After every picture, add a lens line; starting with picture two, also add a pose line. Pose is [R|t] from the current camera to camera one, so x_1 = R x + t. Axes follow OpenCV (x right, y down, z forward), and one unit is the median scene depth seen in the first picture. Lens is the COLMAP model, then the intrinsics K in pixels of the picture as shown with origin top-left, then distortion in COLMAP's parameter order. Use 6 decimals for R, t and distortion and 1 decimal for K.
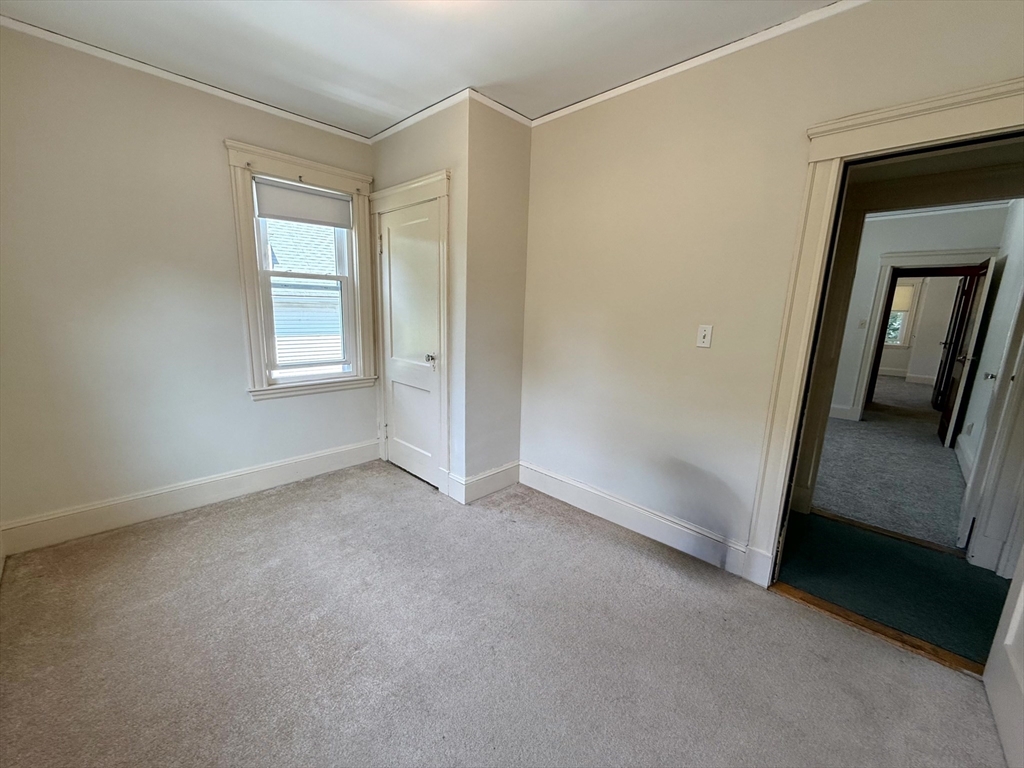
lens RADIAL K [[410.0, 0, 512.2], [0, 410.0, 386.0], [0, 0, 1]] dist [-0.000112, -0.000200]
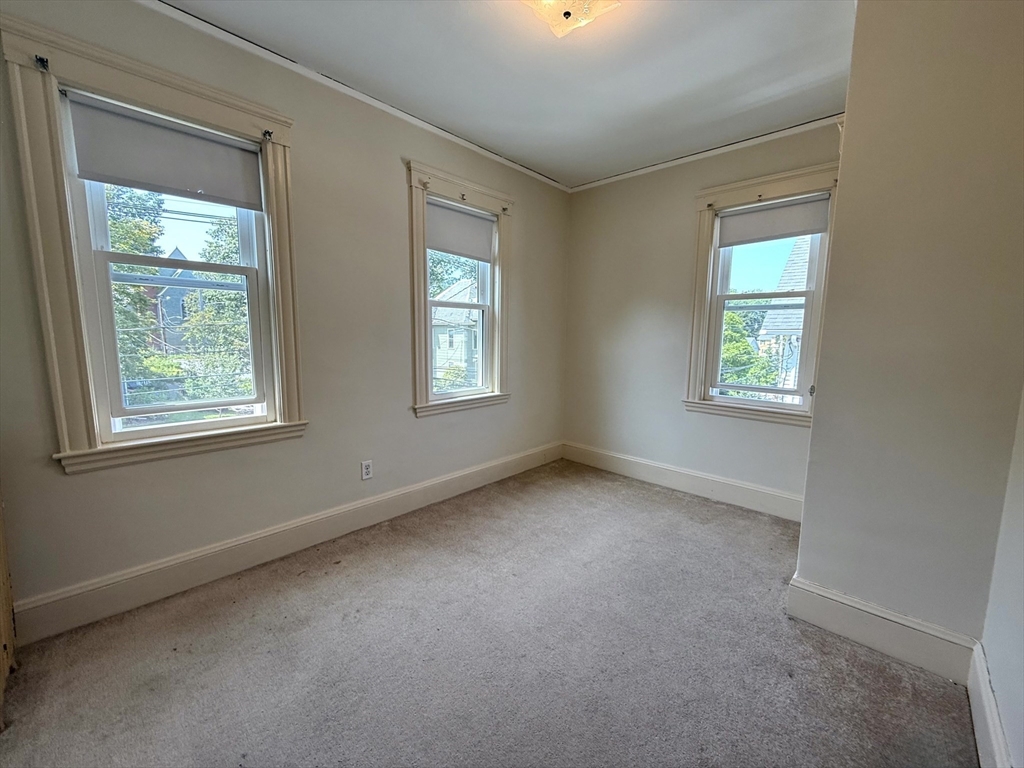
lens RADIAL K [[410.0, 0, 512.2], [0, 410.0, 386.0], [0, 0, 1]] dist [-0.000112, -0.000200]
pose [[0.007557, 0.093974, -0.995546, 0.490206], [-0.201887, 0.975217, 0.090523, -0.035030], [0.979380, 0.200304, 0.026342, 0.476232]]
